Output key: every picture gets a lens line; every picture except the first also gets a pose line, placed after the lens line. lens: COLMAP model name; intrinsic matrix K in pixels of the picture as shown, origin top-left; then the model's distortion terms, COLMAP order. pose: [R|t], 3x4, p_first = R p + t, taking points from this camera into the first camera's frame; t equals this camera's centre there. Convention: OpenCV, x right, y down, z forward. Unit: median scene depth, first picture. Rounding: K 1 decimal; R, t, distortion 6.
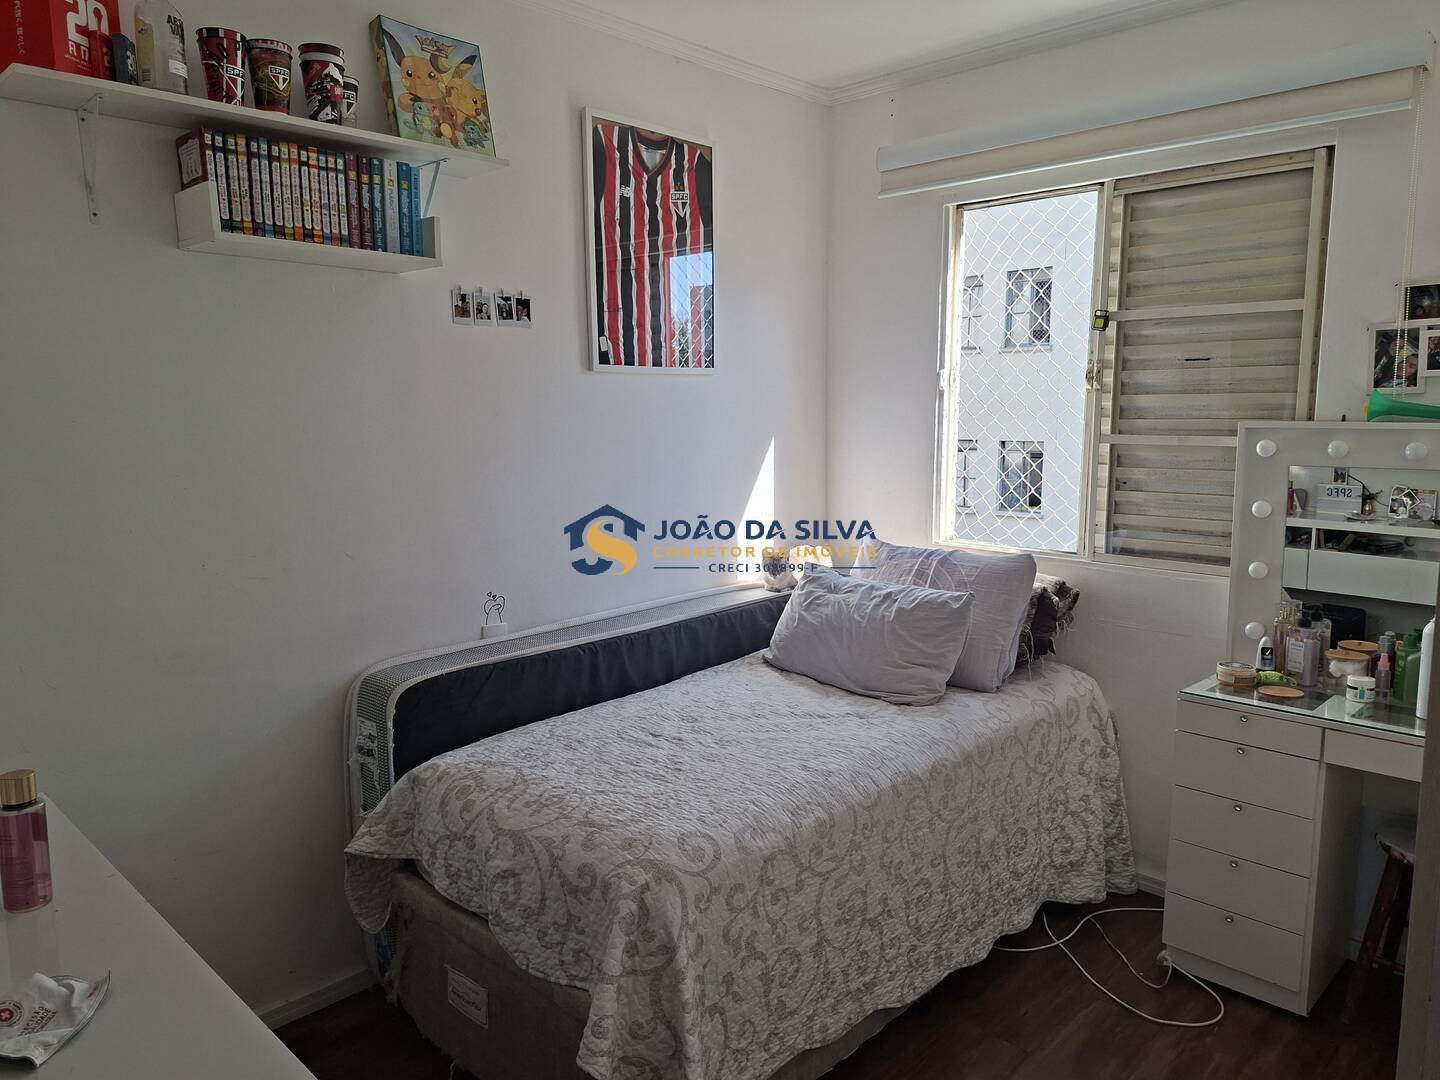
lens RADIAL K [[1019.6, 0, 711.4], [0, 1019.6, 539.8], [0, 0, 1]] dist [0.135566, -0.164346]
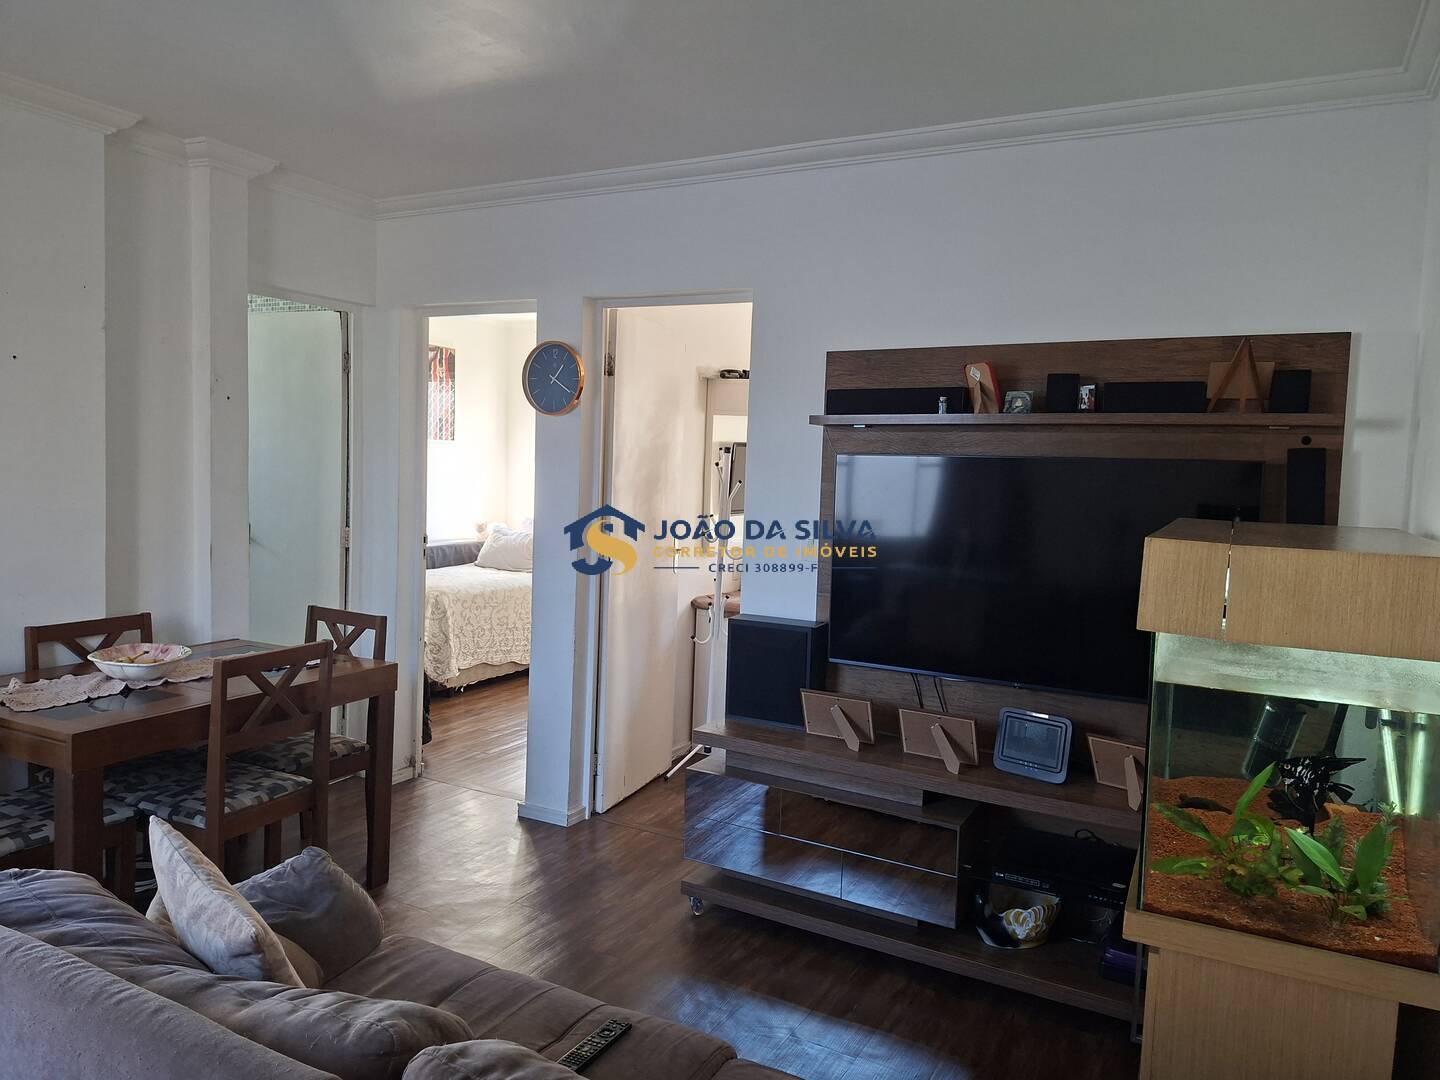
lens RADIAL K [[1012.3, 0, 720.0], [0, 1012.3, 540.0], [0, 0, 1]] dist [0.107788, -0.115760]
pose [[0.958725, 0.021094, 0.283551, -0.082008], [-0.005654, 0.998462, -0.055160, 0.212622], [-0.284279, 0.051280, 0.957369, -1.593441]]
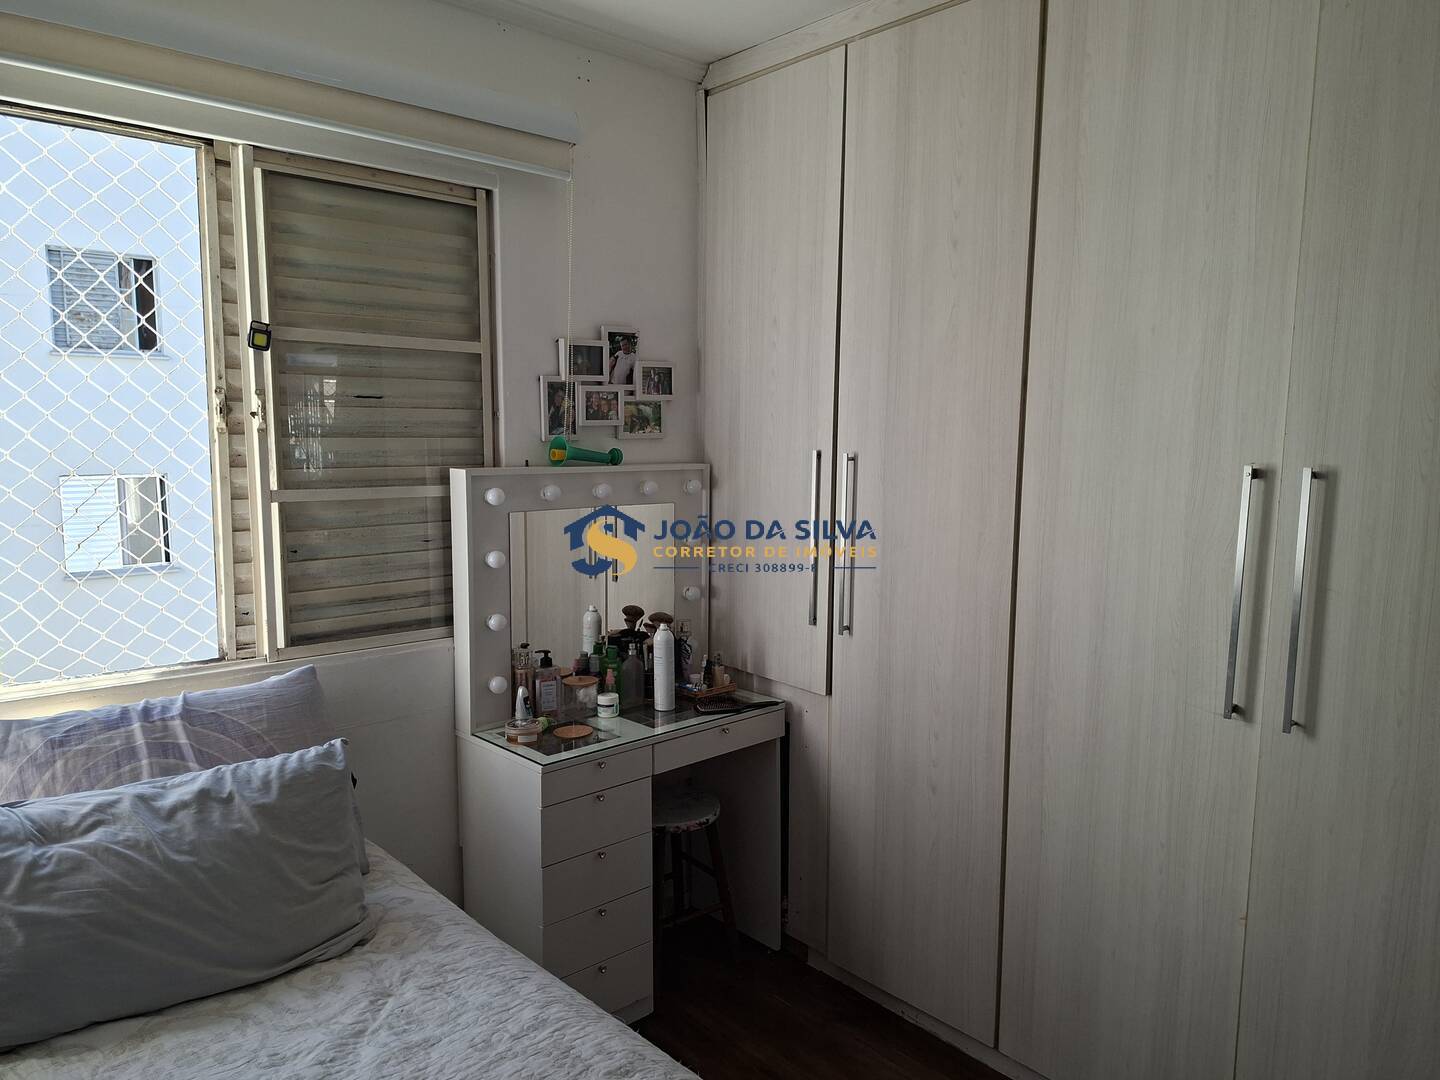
lens RADIAL K [[1056.2, 0, 657.3], [0, 1056.2, 560.1], [0, 0, 1]] dist [0.027453, -0.000908]
pose [[0.033097, -0.123787, 0.991757, -0.409768], [0.118179, 0.985824, 0.119102, -0.121892], [-0.992441, 0.113263, 0.047257, 0.772972]]
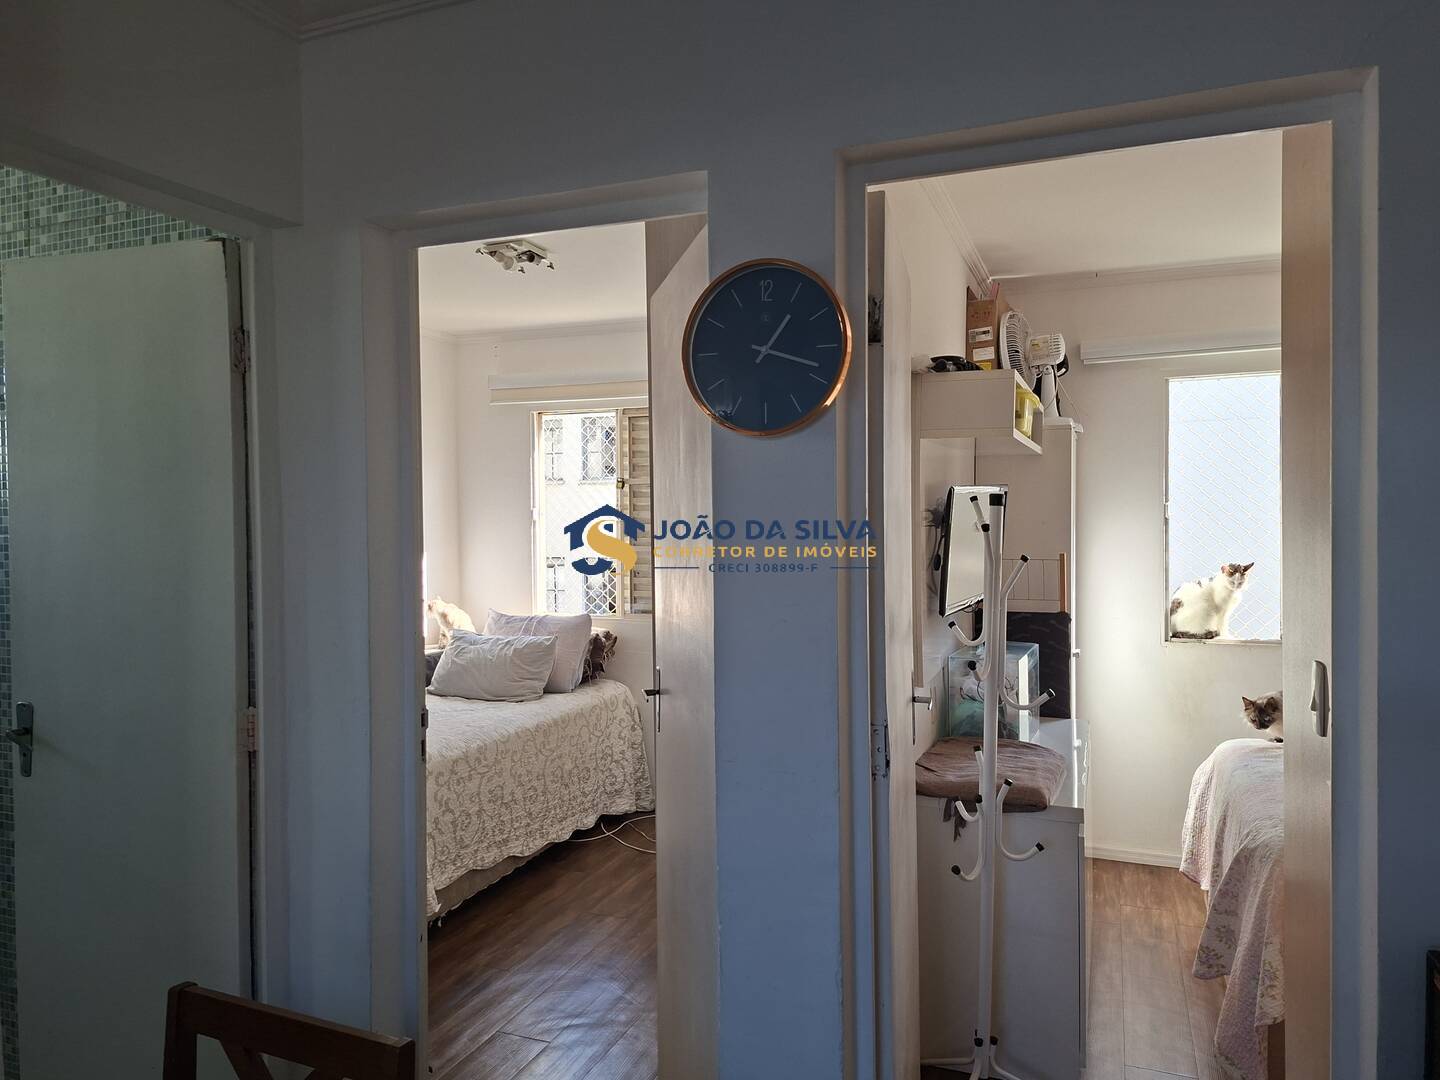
lens RADIAL K [[1019.6, 0, 711.4], [0, 1019.6, 539.8], [0, 0, 1]] dist [0.135566, -0.164346]
pose [[0.924568, -0.011227, 0.380852, -0.164725], [0.055258, 0.992949, -0.104875, 0.085725], [-0.376989, 0.118009, 0.918669, -0.721521]]
